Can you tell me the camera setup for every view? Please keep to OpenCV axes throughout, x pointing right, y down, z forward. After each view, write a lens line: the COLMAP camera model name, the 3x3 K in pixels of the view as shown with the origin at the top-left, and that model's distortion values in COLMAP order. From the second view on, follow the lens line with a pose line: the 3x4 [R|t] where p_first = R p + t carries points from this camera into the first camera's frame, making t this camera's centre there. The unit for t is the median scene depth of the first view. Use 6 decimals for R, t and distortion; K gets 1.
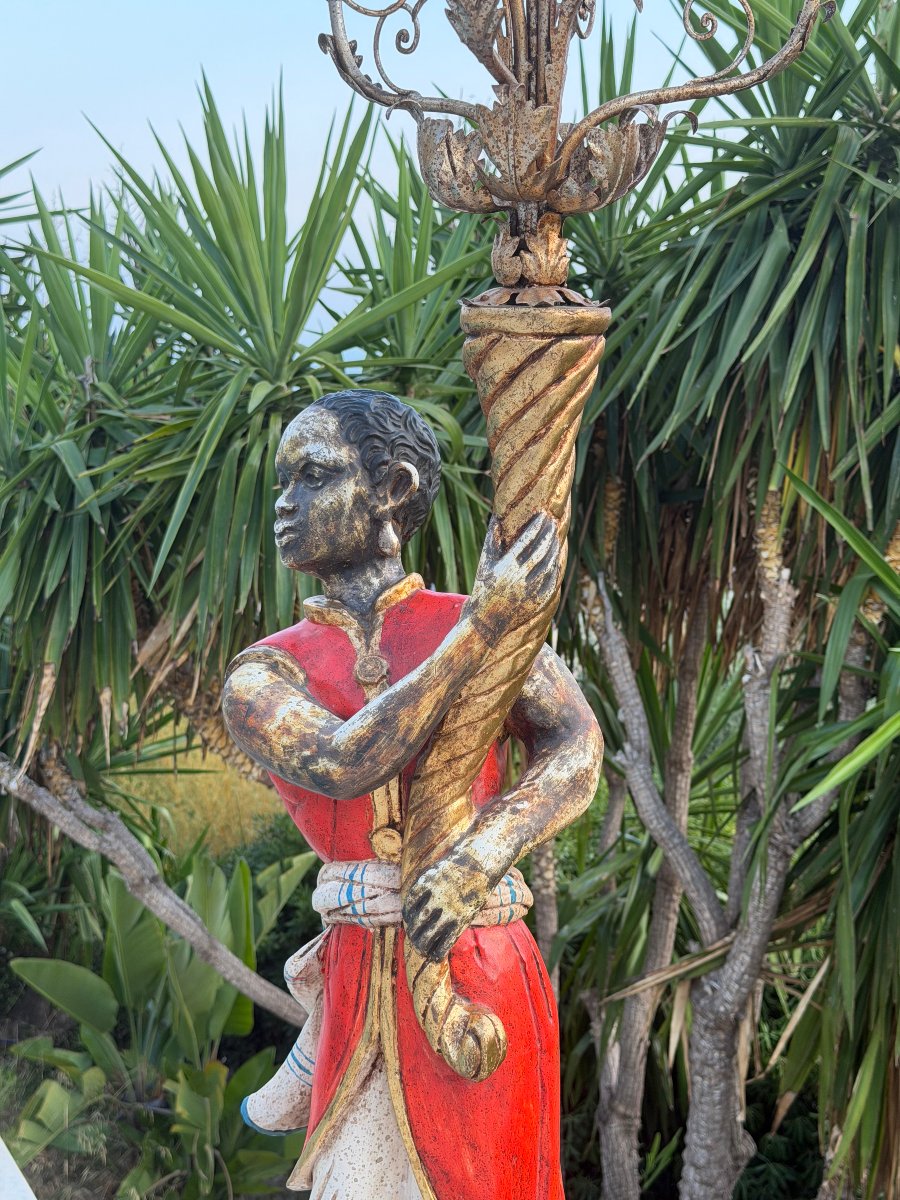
lens RADIAL K [[1672.8, 0, 450.0], [0, 1672.8, 600.0], [0, 0, 1]] dist [0.178482, -0.363018]
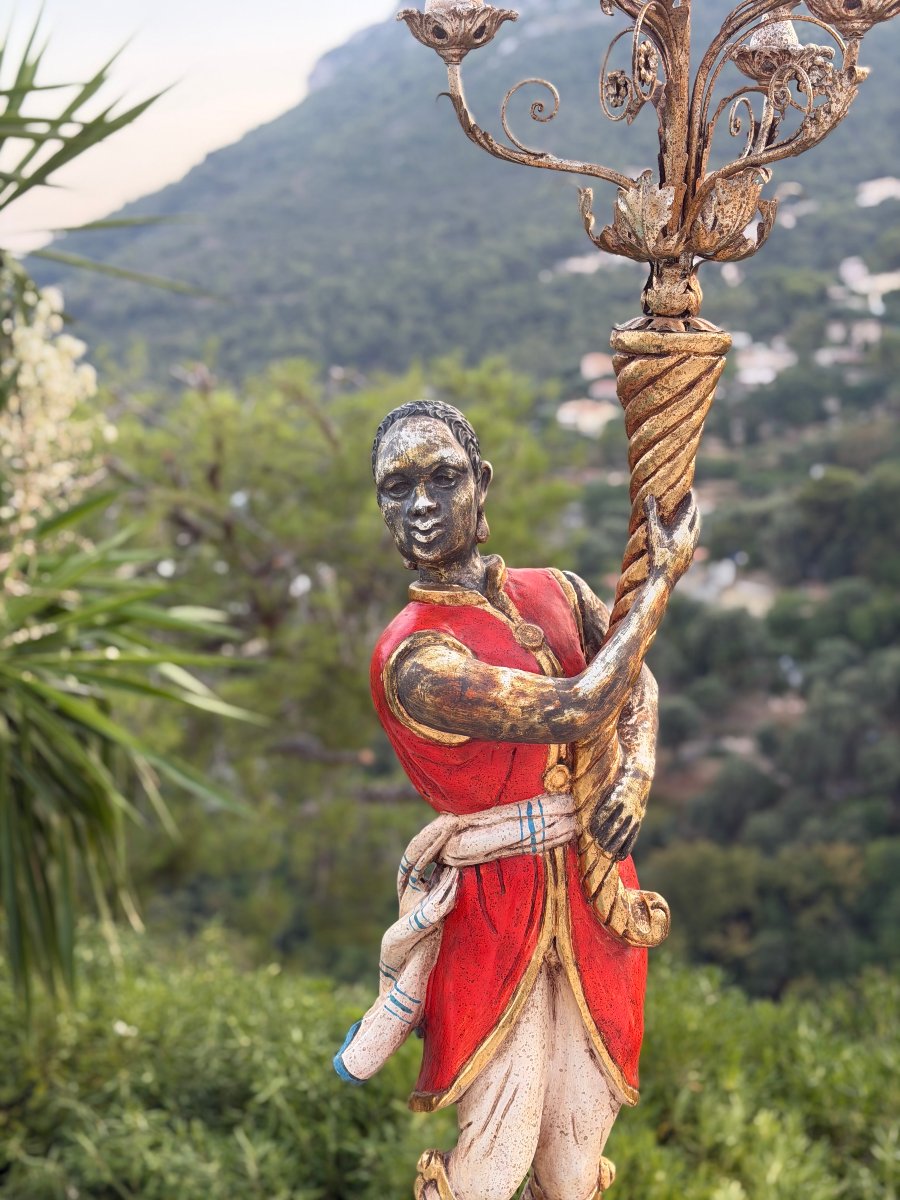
lens RADIAL K [[1671.5, 0, 450.0], [0, 1671.5, 600.0], [0, 0, 1]] dist [0.155356, -0.126634]
pose [[0.688190, -0.110131, 0.717123, -0.246676], [0.107950, 0.992953, 0.048897, -0.012652], [-0.717454, 0.043763, 0.695230, 0.057506]]
